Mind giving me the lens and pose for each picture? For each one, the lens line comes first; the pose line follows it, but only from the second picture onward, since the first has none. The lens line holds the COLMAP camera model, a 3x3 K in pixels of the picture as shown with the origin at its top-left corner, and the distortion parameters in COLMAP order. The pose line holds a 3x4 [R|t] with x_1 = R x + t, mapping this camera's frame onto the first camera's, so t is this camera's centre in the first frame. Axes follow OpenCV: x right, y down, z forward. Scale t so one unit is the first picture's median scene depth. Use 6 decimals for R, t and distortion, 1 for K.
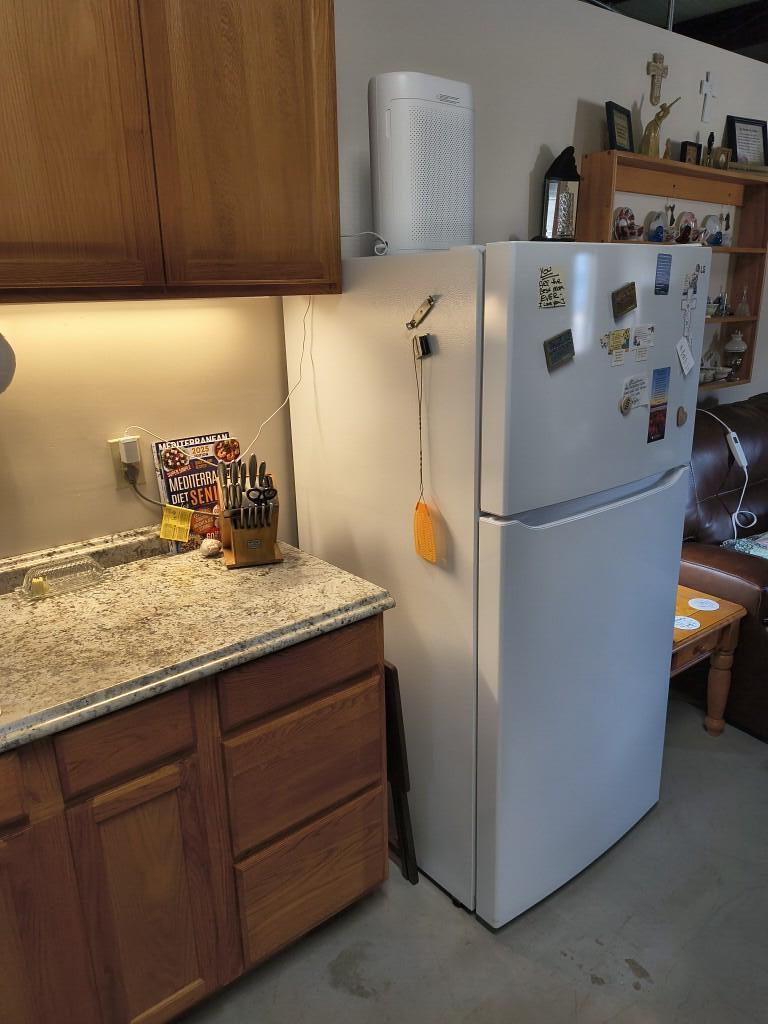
lens RADIAL K [[743.6, 0, 380.9], [0, 743.6, 512.3], [0, 0, 1]] dist [0.042427, -0.035998]
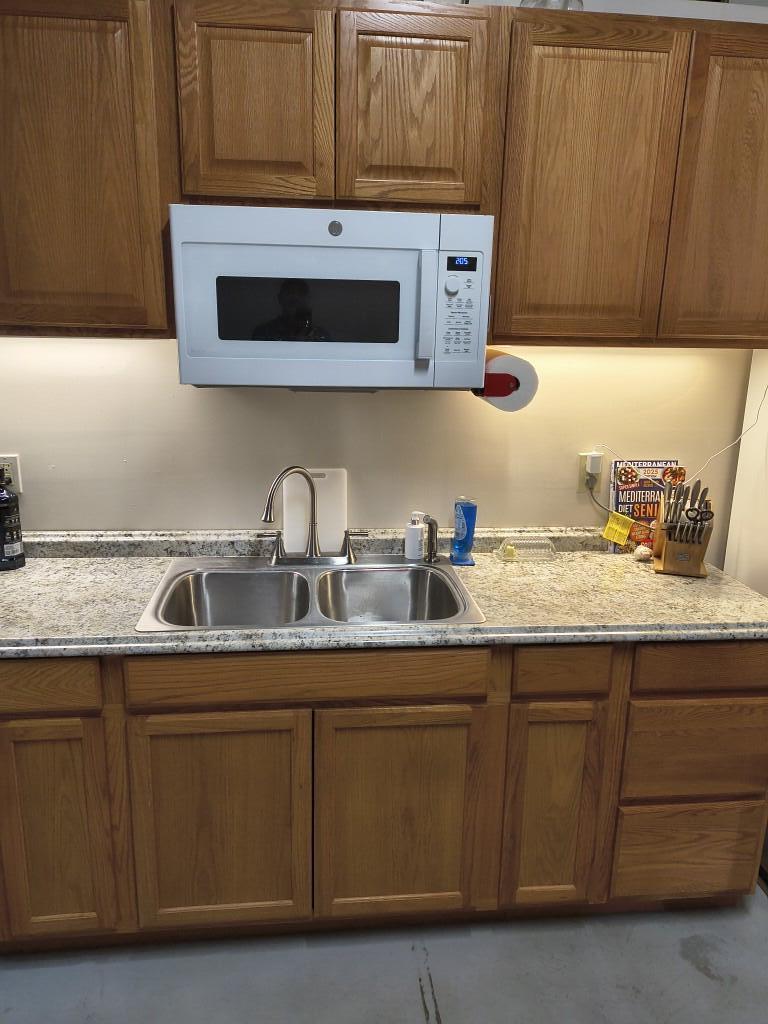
lens RADIAL K [[743.6, 0, 380.9], [0, 743.6, 512.3], [0, 0, 1]] dist [0.042427, -0.035998]
pose [[0.841294, 0.169799, -0.513218, 0.021293], [-0.197935, 0.980215, -0.000160, 0.070242], [0.503036, 0.101719, 0.858258, -0.255036]]
